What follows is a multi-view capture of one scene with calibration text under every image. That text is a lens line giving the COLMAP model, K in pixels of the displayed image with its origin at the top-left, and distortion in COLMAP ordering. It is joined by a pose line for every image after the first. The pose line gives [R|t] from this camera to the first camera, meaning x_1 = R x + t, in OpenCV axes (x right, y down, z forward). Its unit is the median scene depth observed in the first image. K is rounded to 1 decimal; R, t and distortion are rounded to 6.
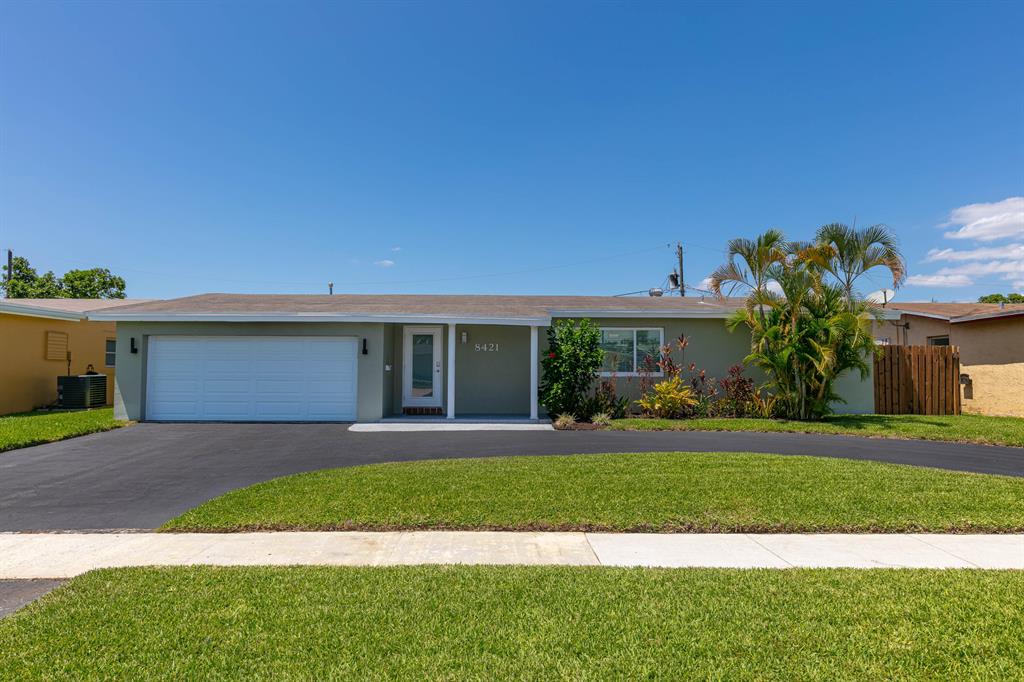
lens RADIAL K [[611.5, 0, 510.7], [0, 611.5, 345.1], [0, 0, 1]] dist [0.002933, 0.000176]
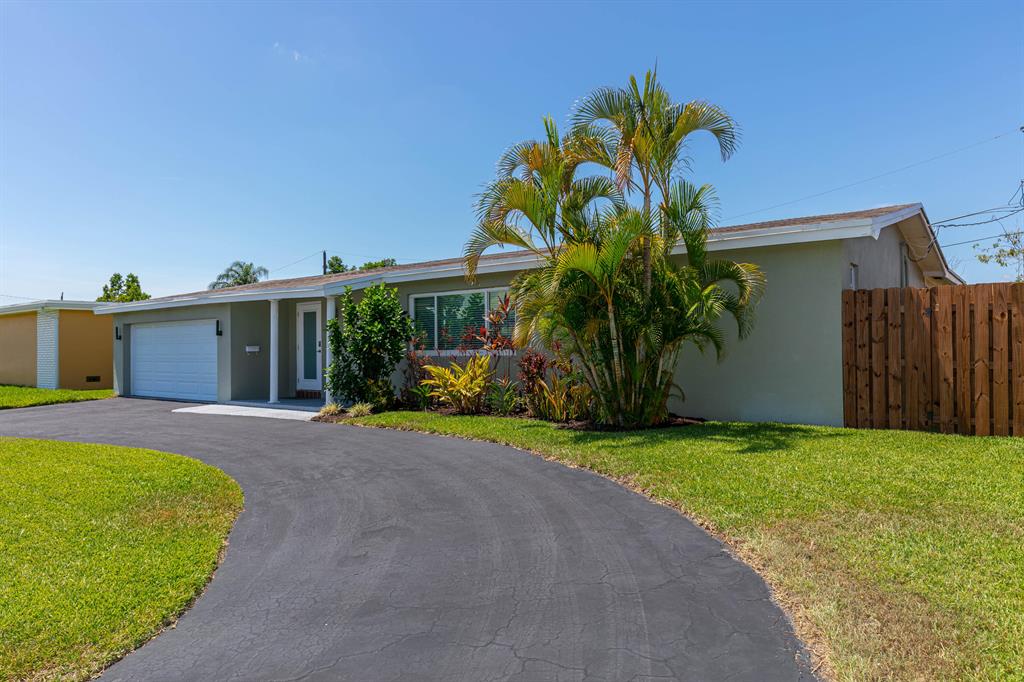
lens RADIAL K [[733.0, 0, 511.8], [0, 733.0, 342.2], [0, 0, 1]] dist [-0.002439, -0.000429]
pose [[0.754998, -0.018973, -0.655452, 0.813770], [0.039475, 0.999083, 0.016550, 0.022173], [0.654538, -0.038369, 0.755055, 0.366762]]
